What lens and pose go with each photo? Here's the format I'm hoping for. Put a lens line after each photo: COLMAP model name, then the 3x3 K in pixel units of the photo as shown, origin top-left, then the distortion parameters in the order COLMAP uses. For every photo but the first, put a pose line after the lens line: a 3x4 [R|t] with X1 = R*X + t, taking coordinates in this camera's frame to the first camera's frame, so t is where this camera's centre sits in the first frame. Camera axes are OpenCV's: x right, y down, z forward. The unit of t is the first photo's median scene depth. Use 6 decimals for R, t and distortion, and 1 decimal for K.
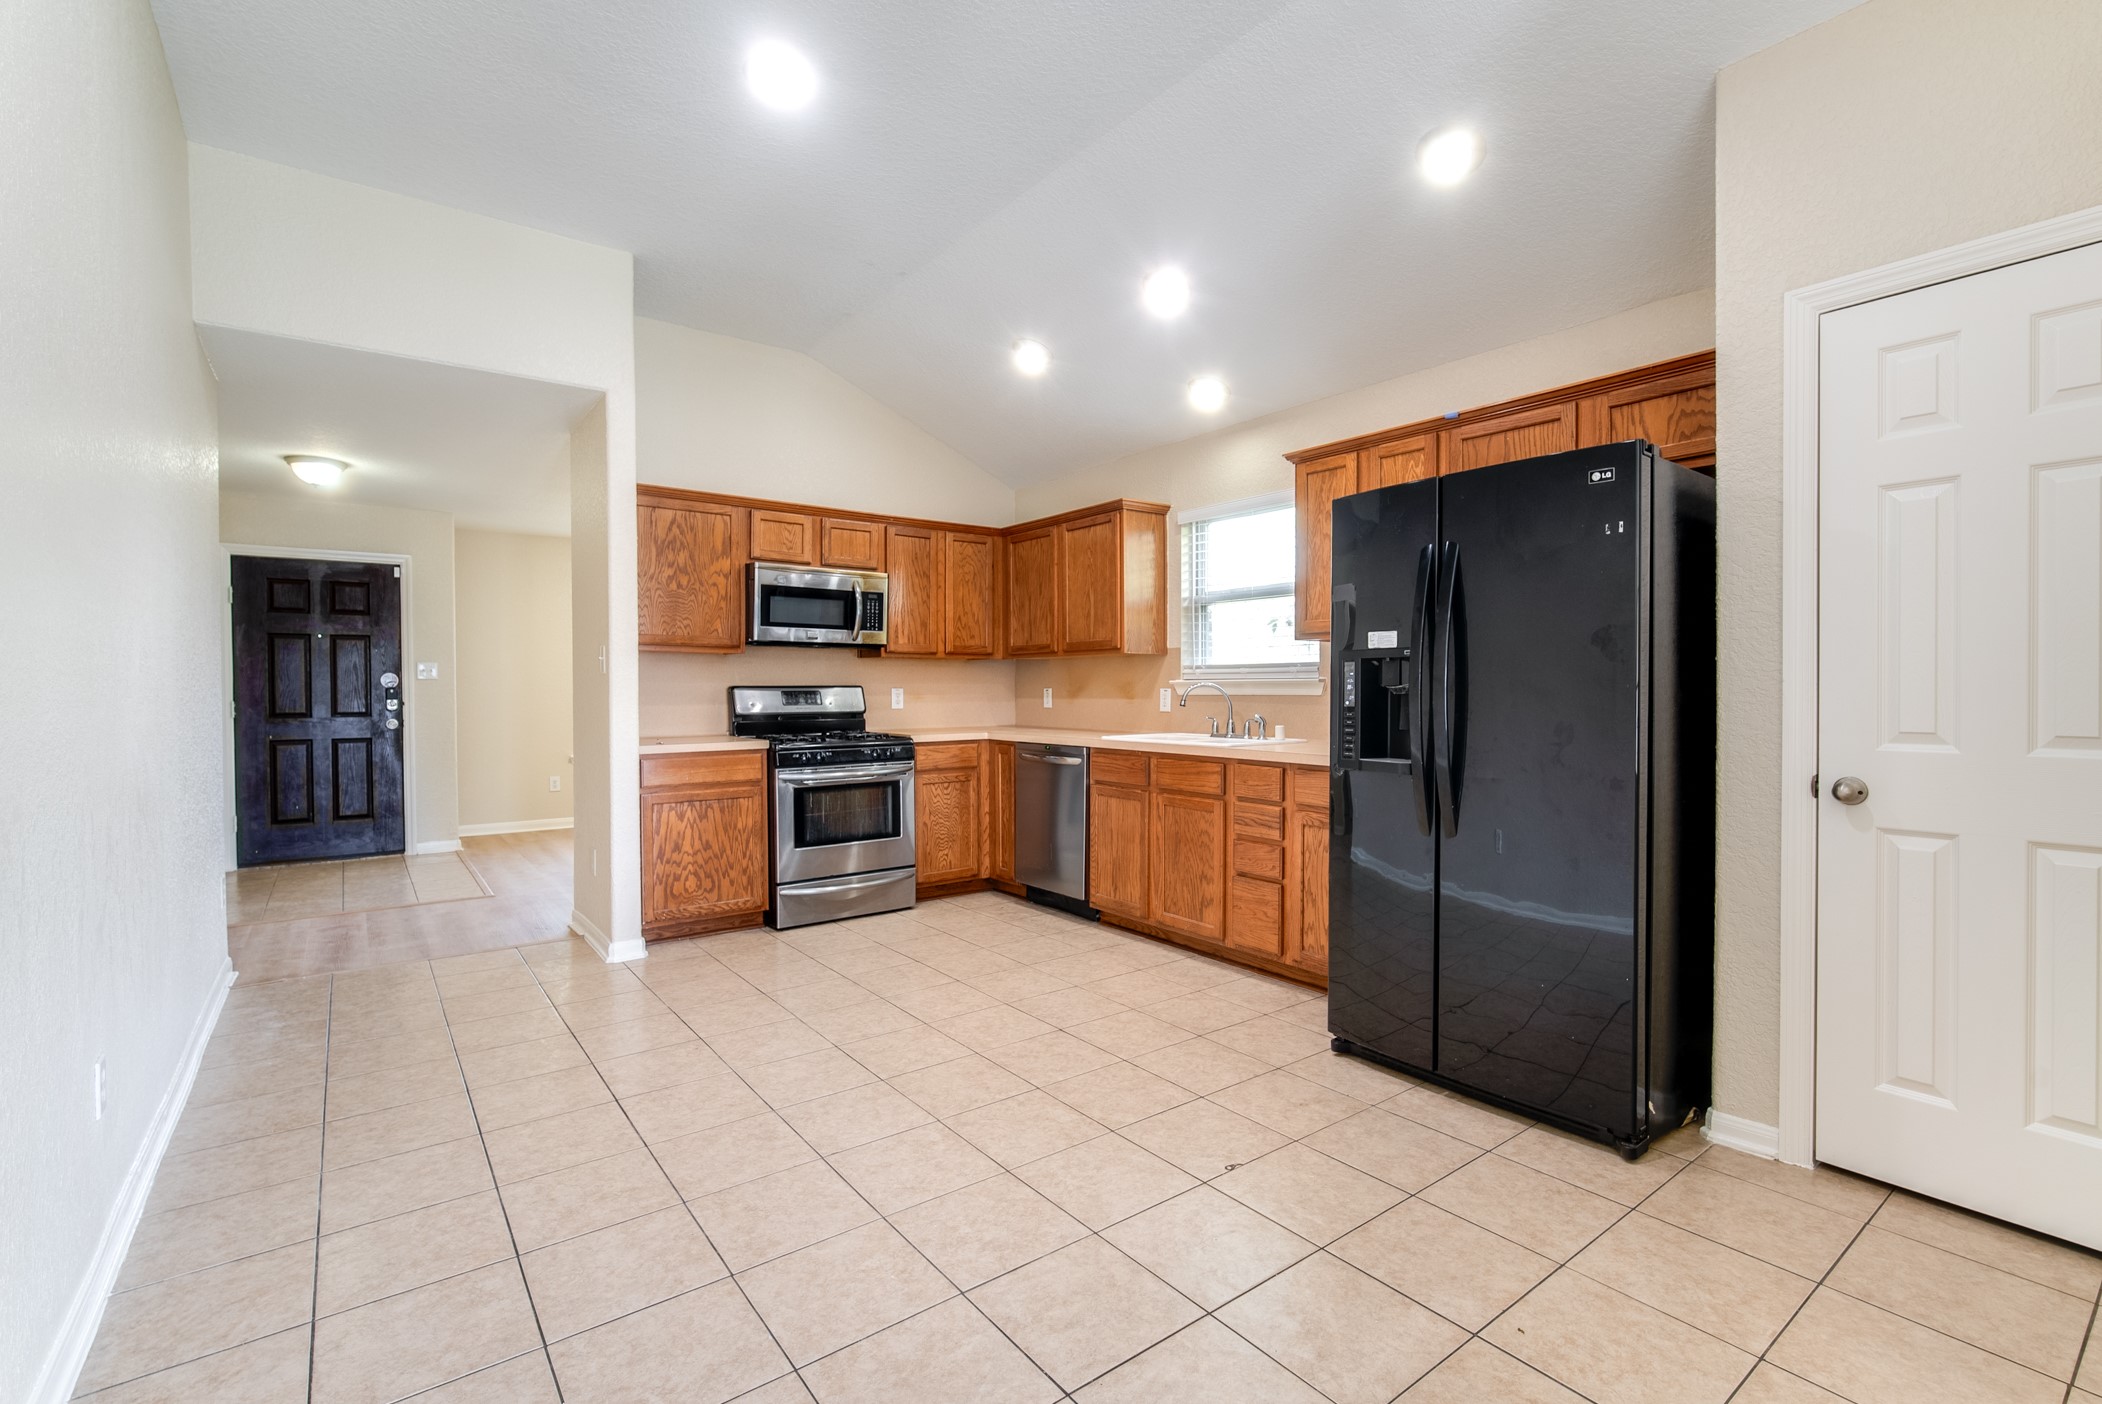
lens RADIAL K [[940.6, 0, 1058.5], [0, 940.6, 704.6], [0, 0, 1]] dist [-0.009298, 0.002494]
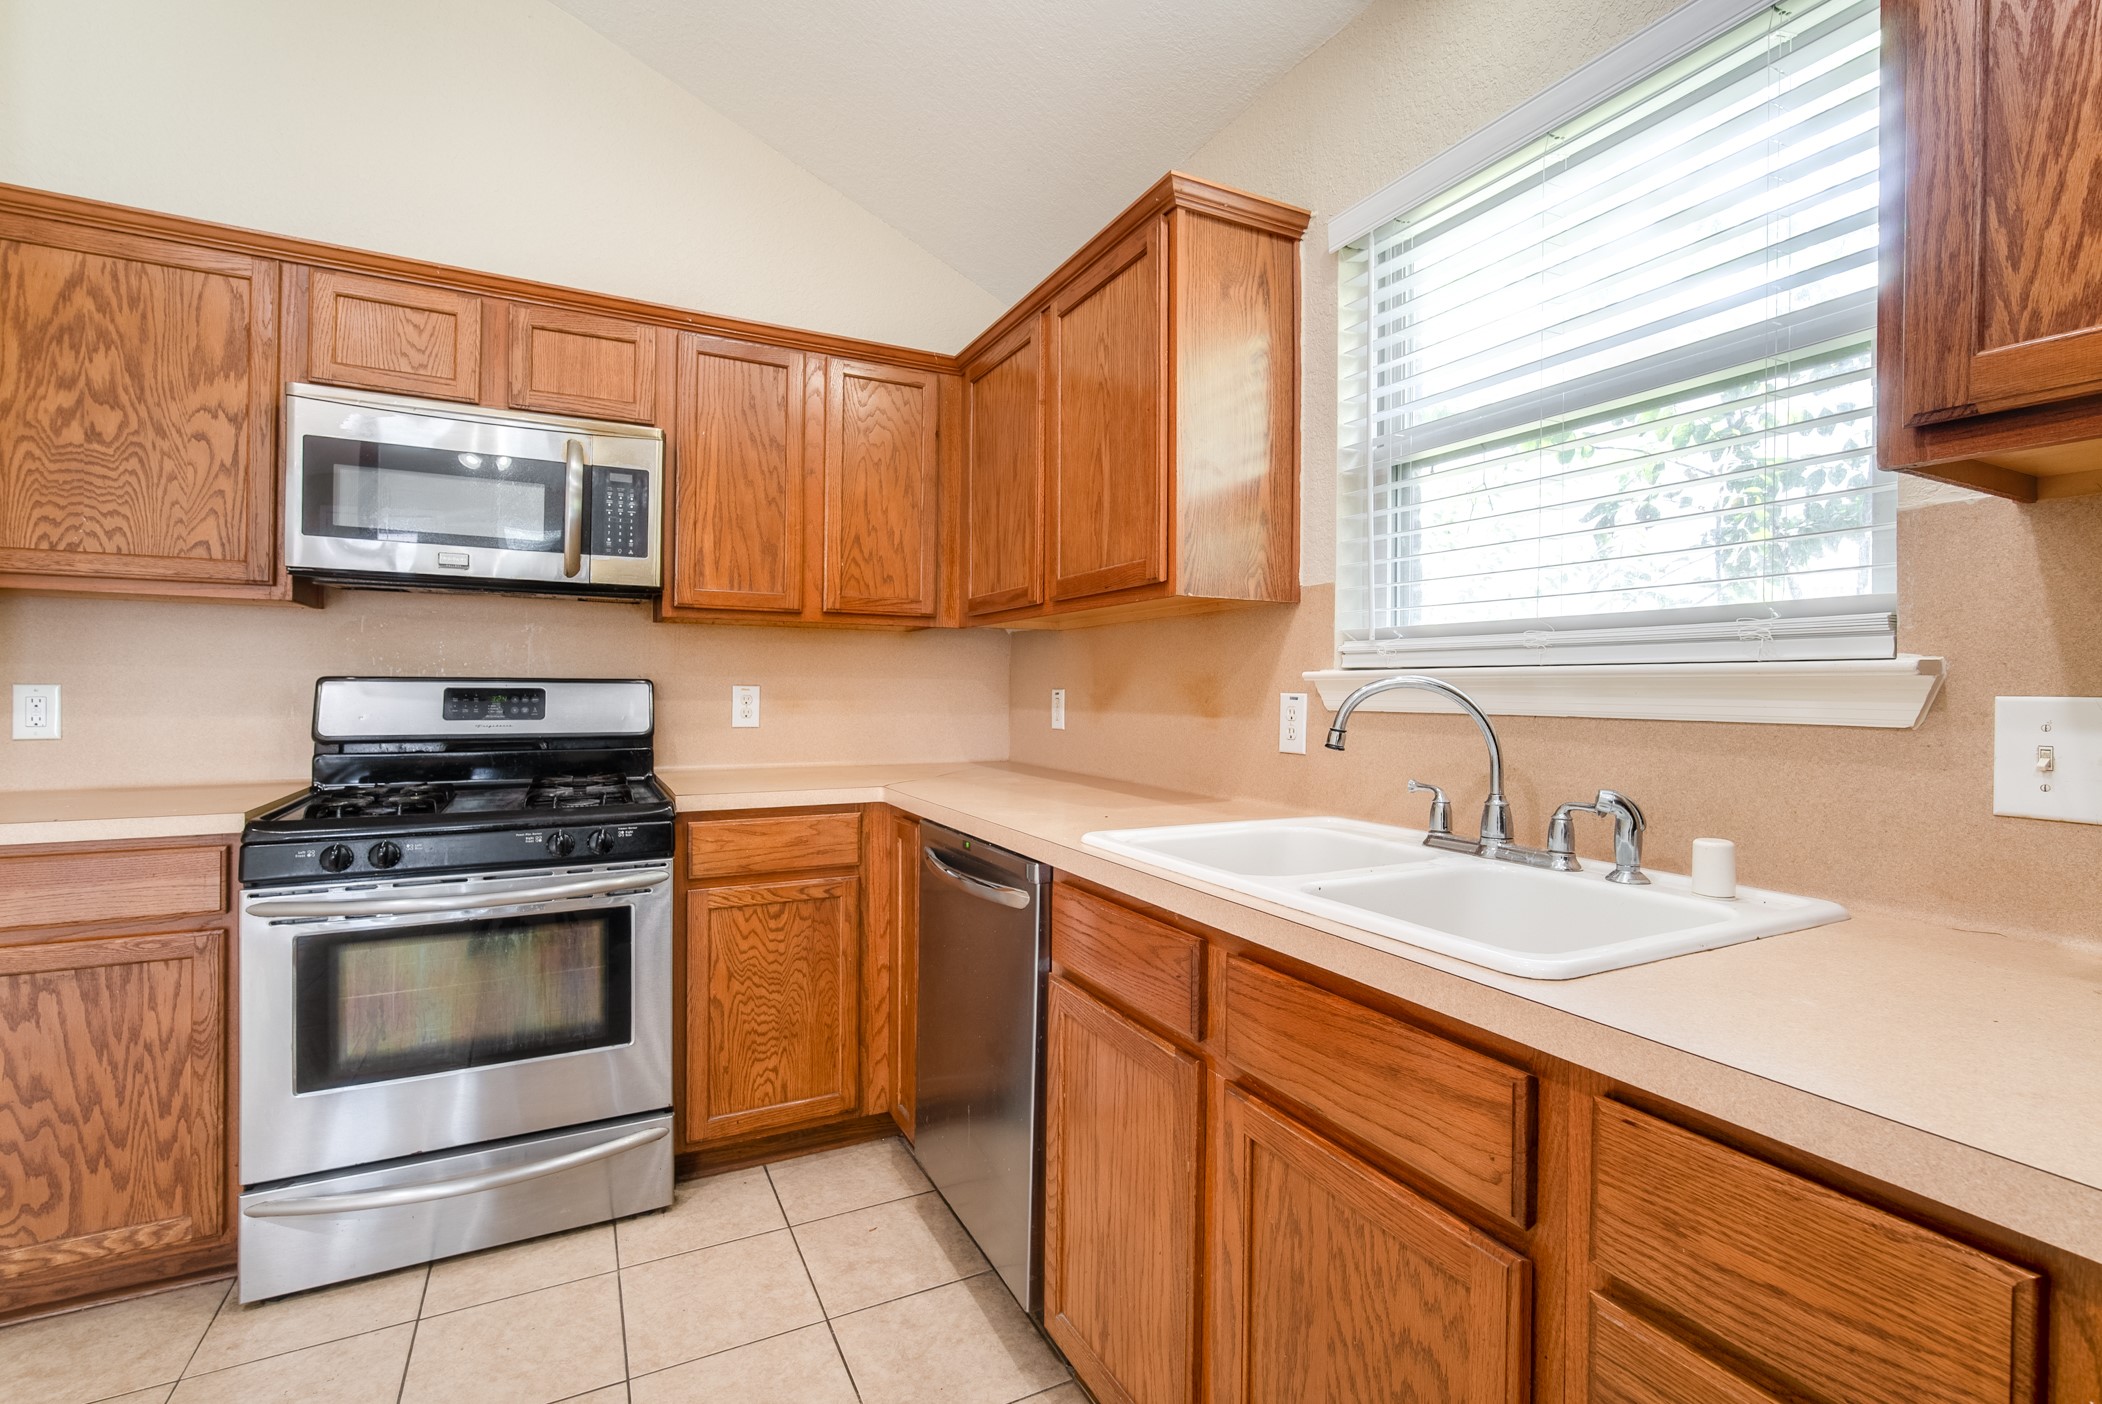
lens RADIAL K [[940.6, 0, 1058.3], [0, 940.6, 686.5], [0, 0, 1]] dist [-0.009298, 0.002494]
pose [[0.984549, 0.010238, -0.174808, 0.087095], [-0.013861, 0.999713, -0.019516, -0.010915], [0.174558, 0.021638, 0.984409, 0.611453]]
